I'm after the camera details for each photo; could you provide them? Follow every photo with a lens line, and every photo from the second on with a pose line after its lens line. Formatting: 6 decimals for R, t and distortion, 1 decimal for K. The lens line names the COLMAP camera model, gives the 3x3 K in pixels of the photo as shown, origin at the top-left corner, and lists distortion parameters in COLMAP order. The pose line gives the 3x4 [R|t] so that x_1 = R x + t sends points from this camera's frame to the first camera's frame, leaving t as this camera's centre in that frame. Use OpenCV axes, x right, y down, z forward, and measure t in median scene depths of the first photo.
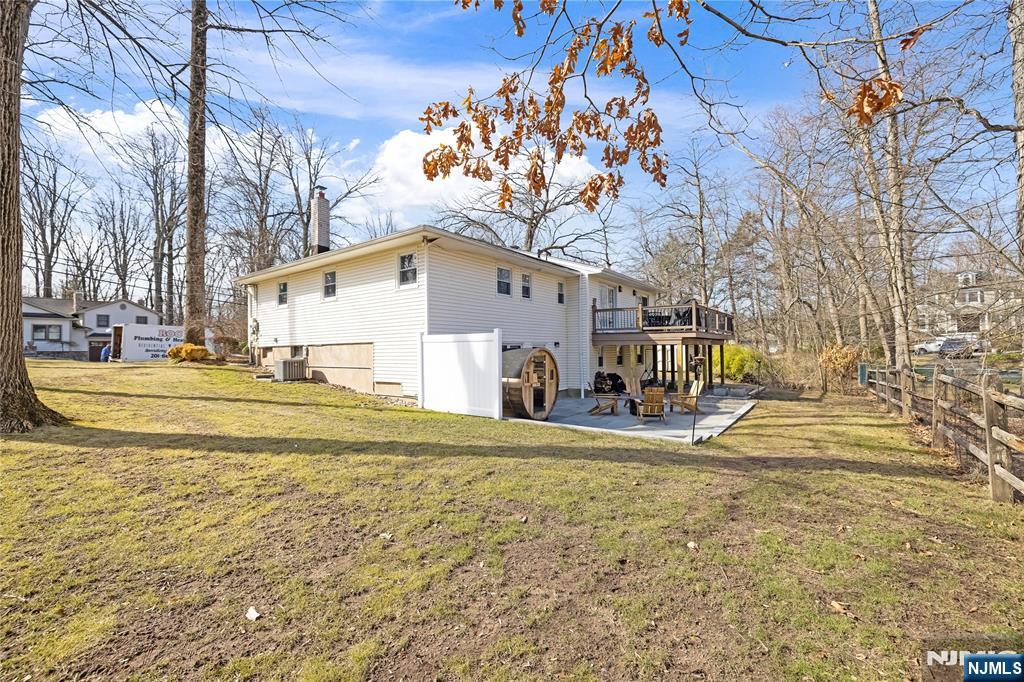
lens RADIAL K [[445.6, 0, 506.3], [0, 445.6, 335.0], [0, 0, 1]] dist [0.000465, -0.000401]
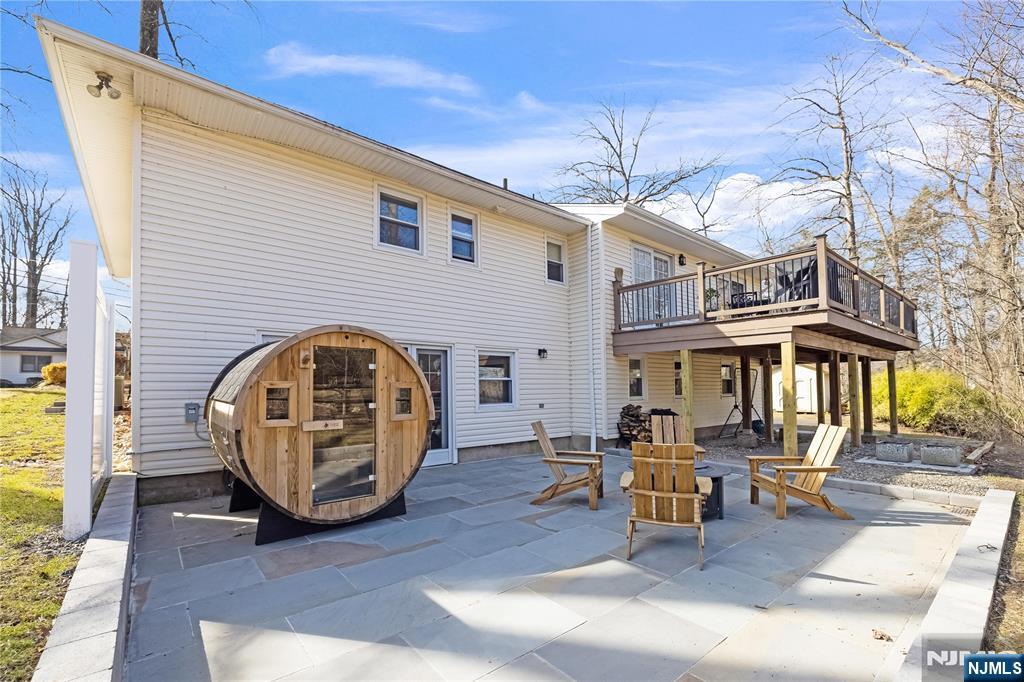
lens RADIAL K [[465.3, 0, 511.6], [0, 465.3, 367.9], [0, 0, 1]] dist [-0.000419, 0.000040]
pose [[0.974932, -0.006110, -0.222418, 0.198676], [0.002888, 0.999886, -0.014807, 0.046293], [0.222483, 0.013794, 0.974839, 0.432282]]
